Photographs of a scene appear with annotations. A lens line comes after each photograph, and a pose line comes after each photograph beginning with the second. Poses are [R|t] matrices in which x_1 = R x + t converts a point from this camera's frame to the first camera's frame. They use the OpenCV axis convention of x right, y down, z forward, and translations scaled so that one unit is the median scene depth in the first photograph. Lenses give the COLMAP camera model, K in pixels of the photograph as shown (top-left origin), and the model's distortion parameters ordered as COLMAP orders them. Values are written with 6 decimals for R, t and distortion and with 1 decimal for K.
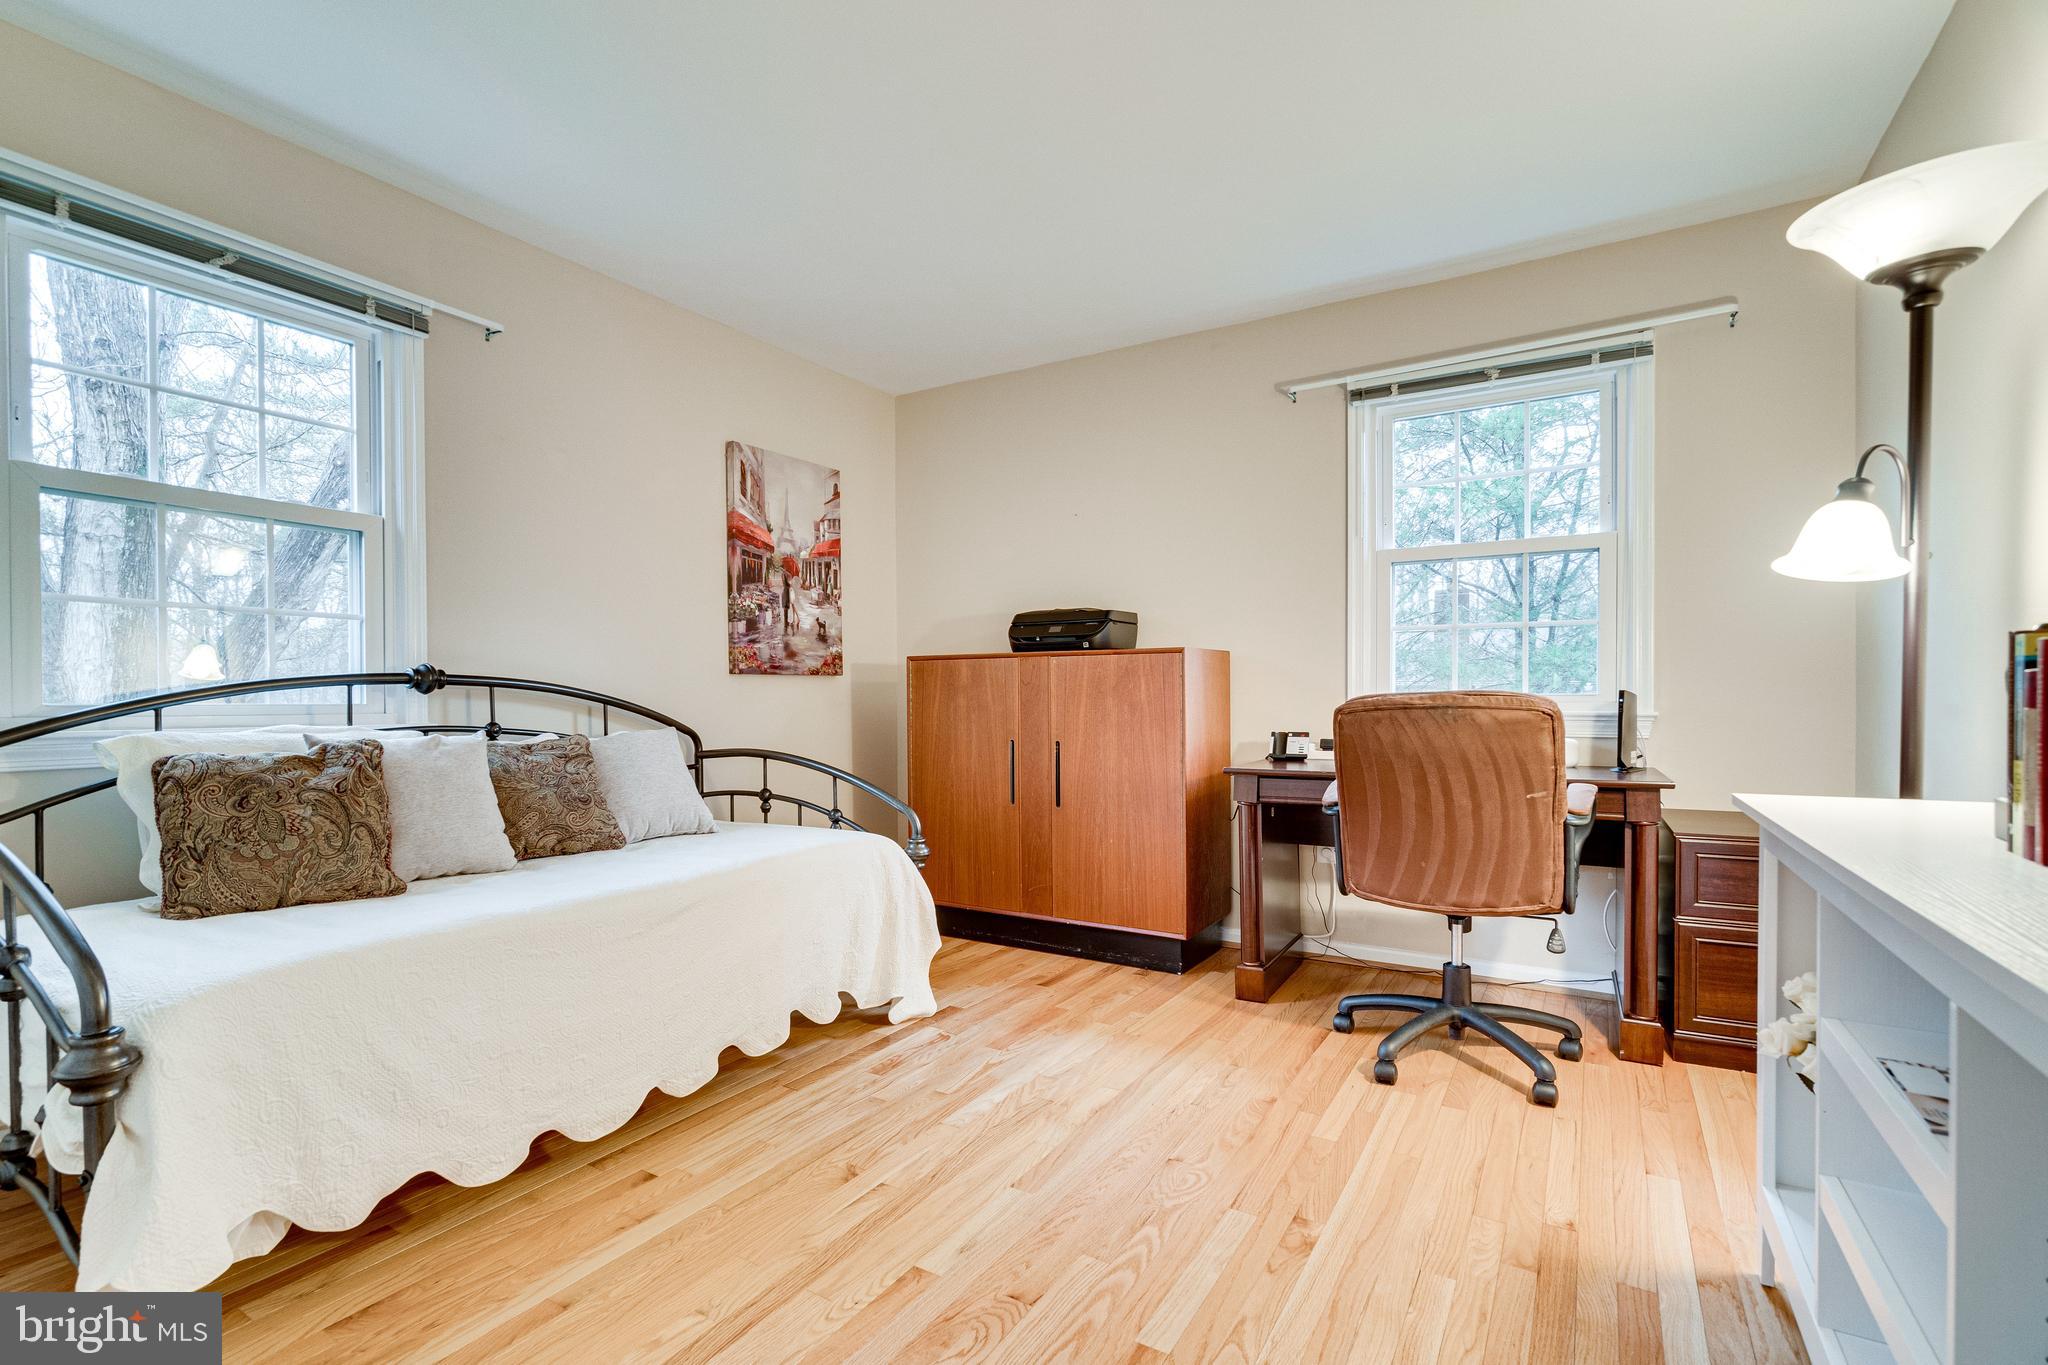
lens RADIAL K [[961.9, 0, 1011.8], [0, 961.9, 697.9], [0, 0, 1]] dist [-0.011304, 0.001312]
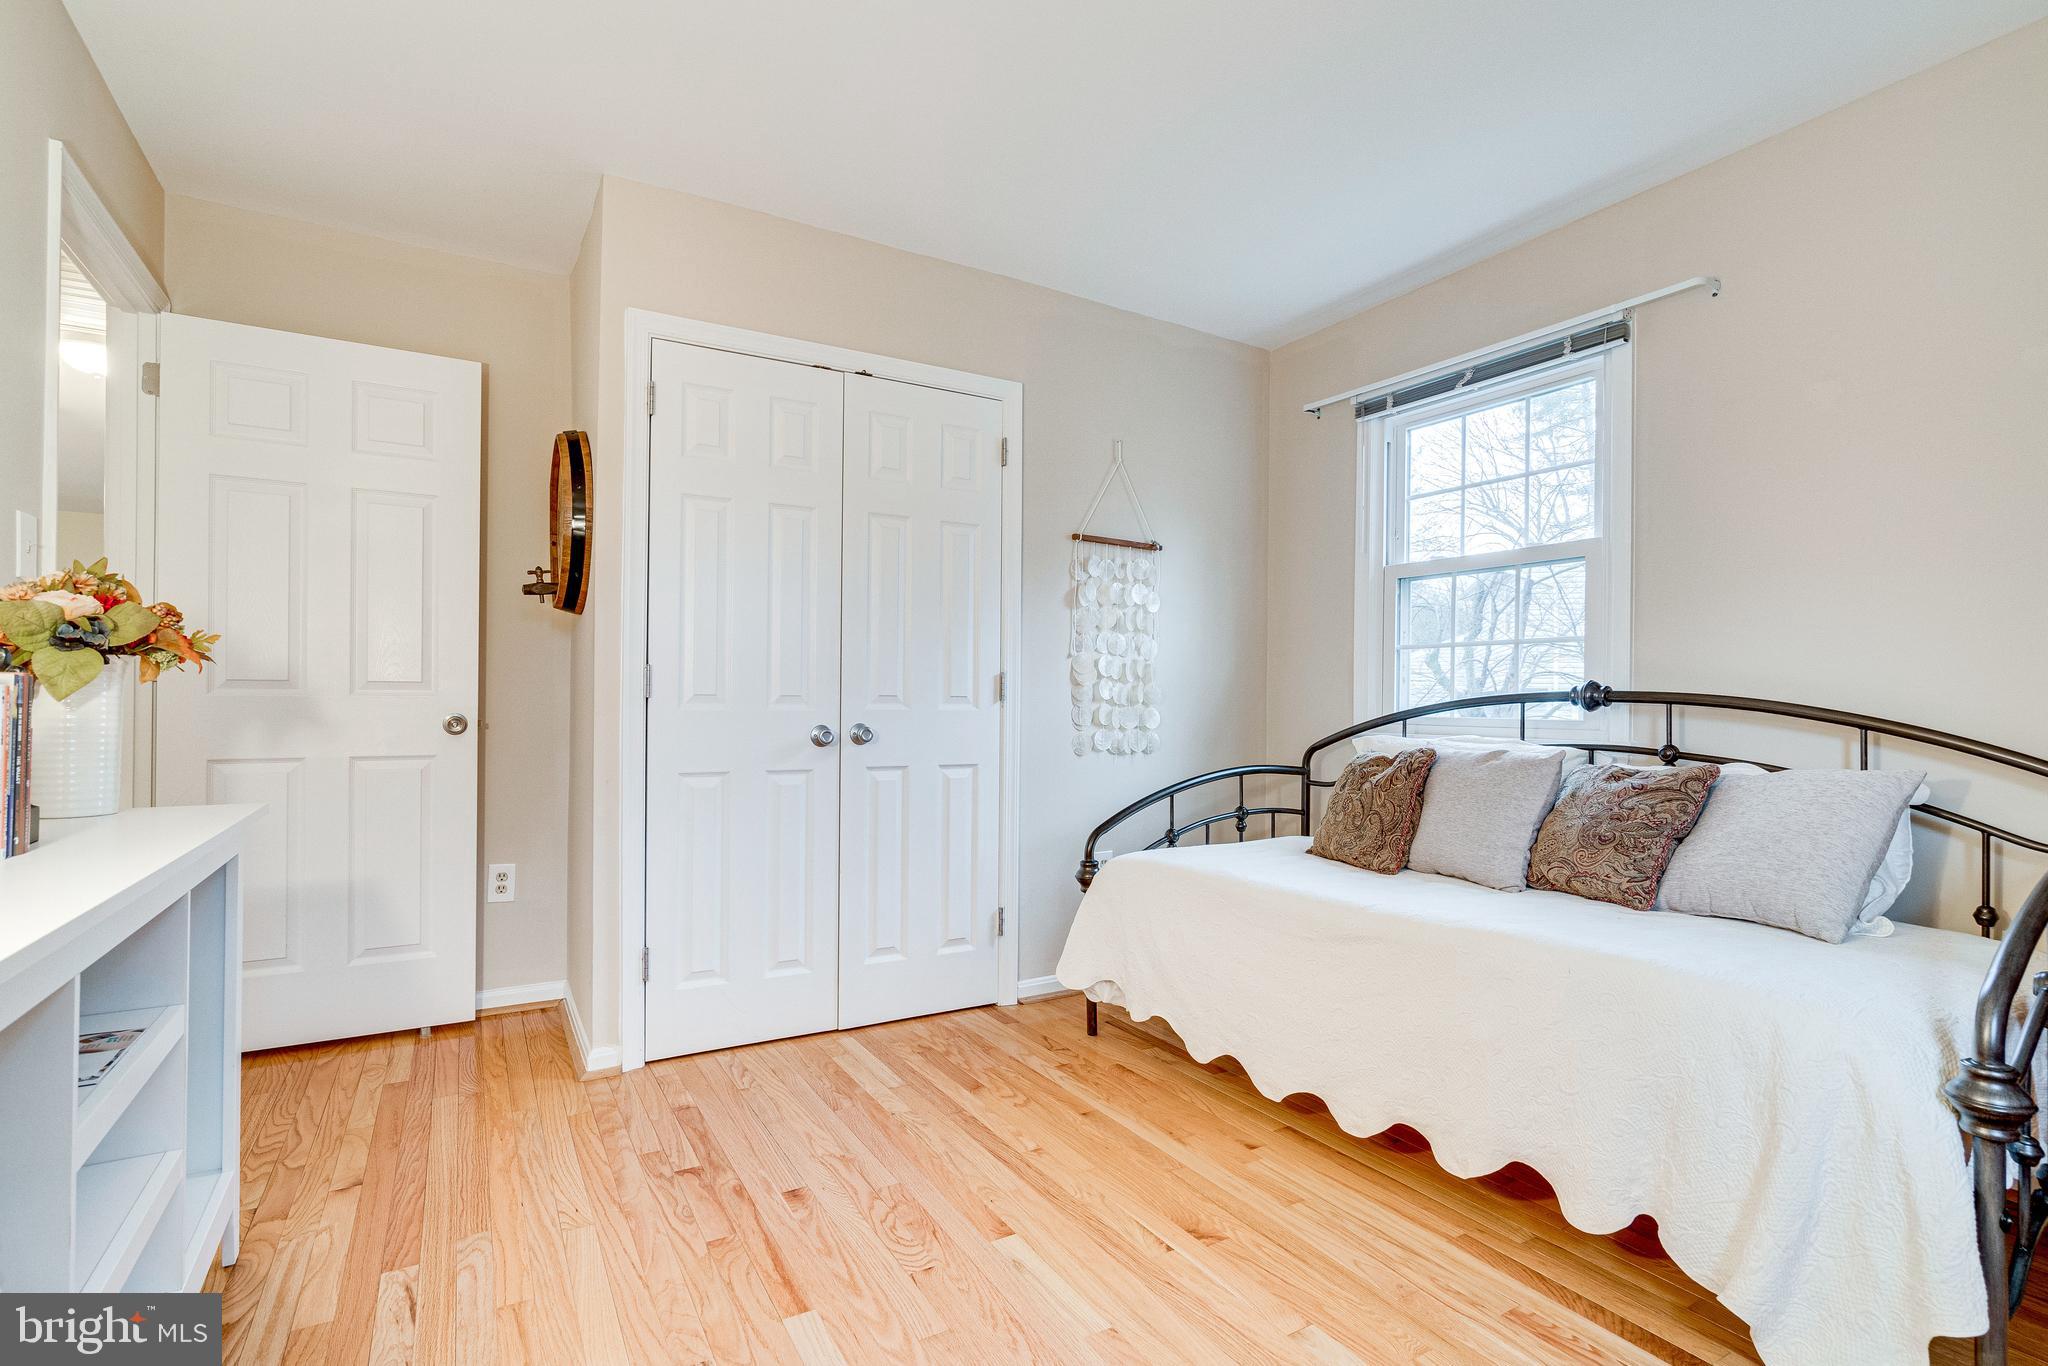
lens RADIAL K [[961.9, 0, 1012.9], [0, 961.9, 692.6], [0, 0, 1]] dist [-0.011304, 0.001312]
pose [[-0.486694, -0.011603, -0.873495, 0.636733], [-0.006507, 0.999932, -0.009657, -0.012015], [0.873548, 0.000984, -0.486737, 1.125621]]
